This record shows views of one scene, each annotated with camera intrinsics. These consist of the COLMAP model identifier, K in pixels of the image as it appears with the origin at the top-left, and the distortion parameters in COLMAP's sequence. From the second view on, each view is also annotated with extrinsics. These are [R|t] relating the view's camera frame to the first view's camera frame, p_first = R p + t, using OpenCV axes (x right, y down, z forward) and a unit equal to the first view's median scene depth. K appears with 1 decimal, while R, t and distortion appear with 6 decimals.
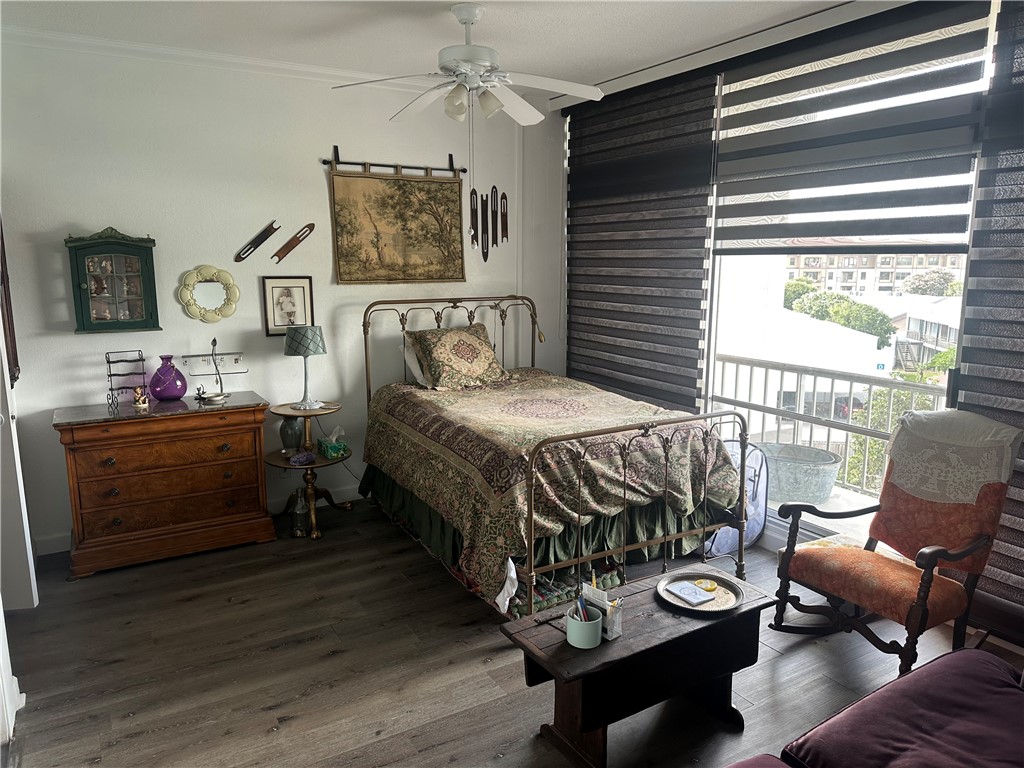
lens RADIAL K [[715.6, 0, 518.8], [0, 715.6, 386.7], [0, 0, 1]] dist [0.067841, -0.092879]
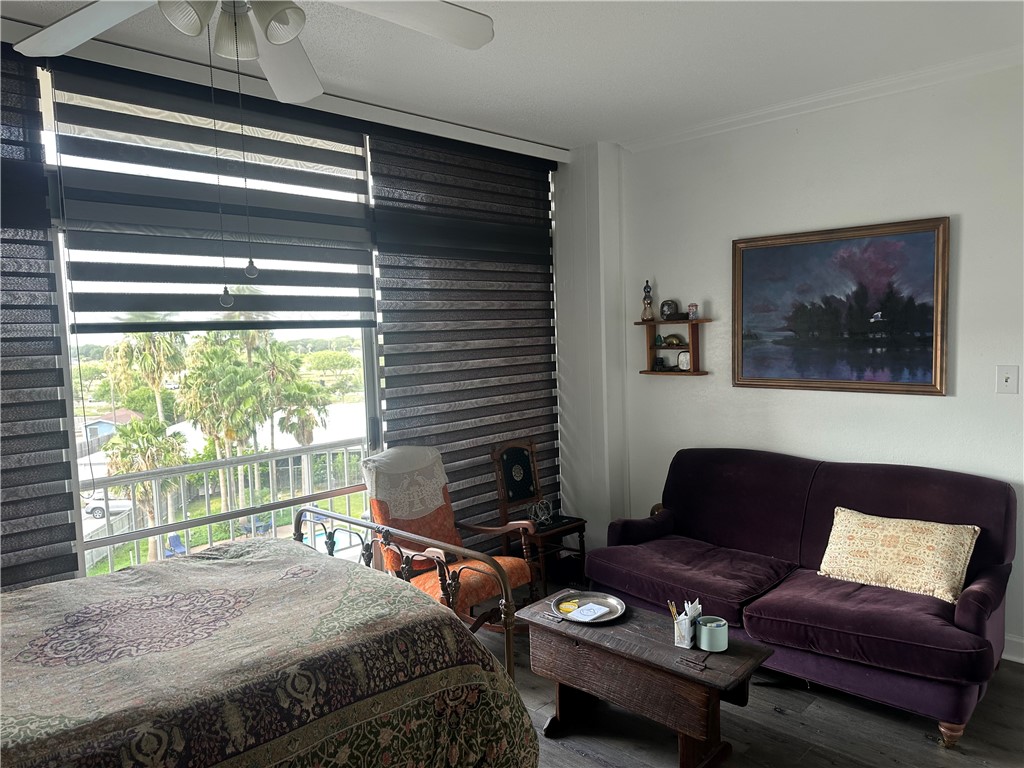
lens RADIAL K [[715.6, 0, 513.4], [0, 715.6, 383.1], [0, 0, 1]] dist [0.067841, -0.092879]
pose [[-0.255506, -0.064843, 0.964630, -0.499079], [0.201040, 0.972375, 0.118614, -0.139508], [-0.945674, 0.224236, -0.235412, 0.806228]]
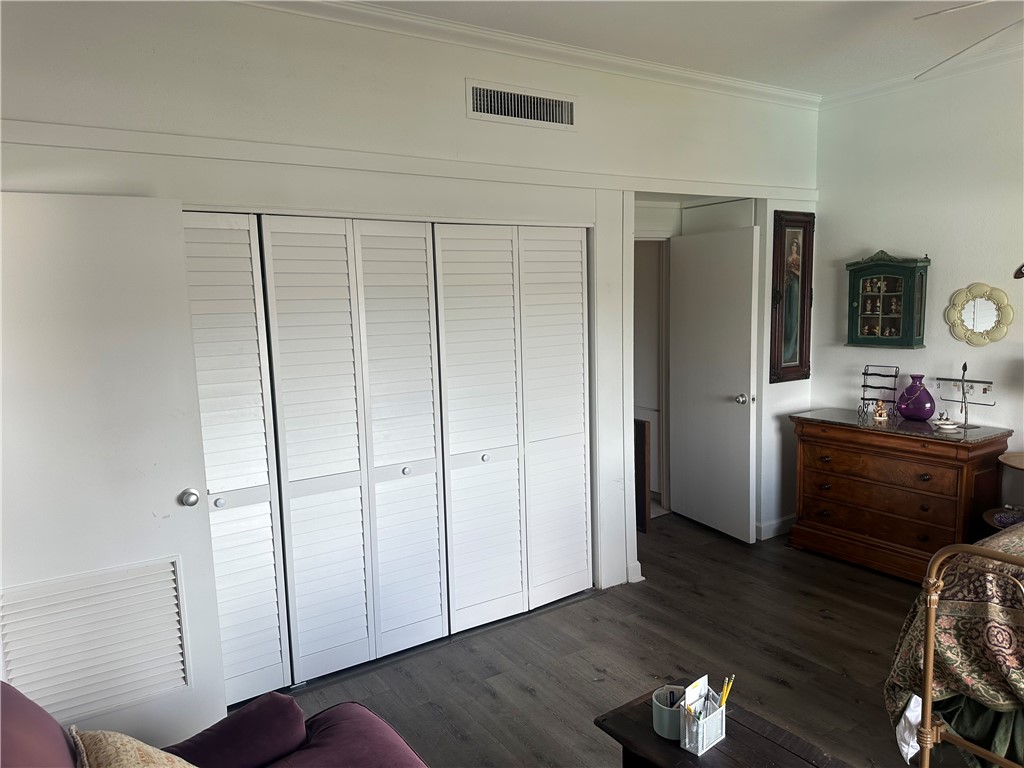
lens RADIAL K [[715.6, 0, 512.6], [0, 715.6, 386.6], [0, 0, 1]] dist [0.067841, -0.092879]
pose [[0.033014, 0.122203, -0.991956, 0.480320], [-0.141673, 0.983047, 0.116391, -0.063969], [0.989363, 0.136691, 0.049767, 0.393841]]
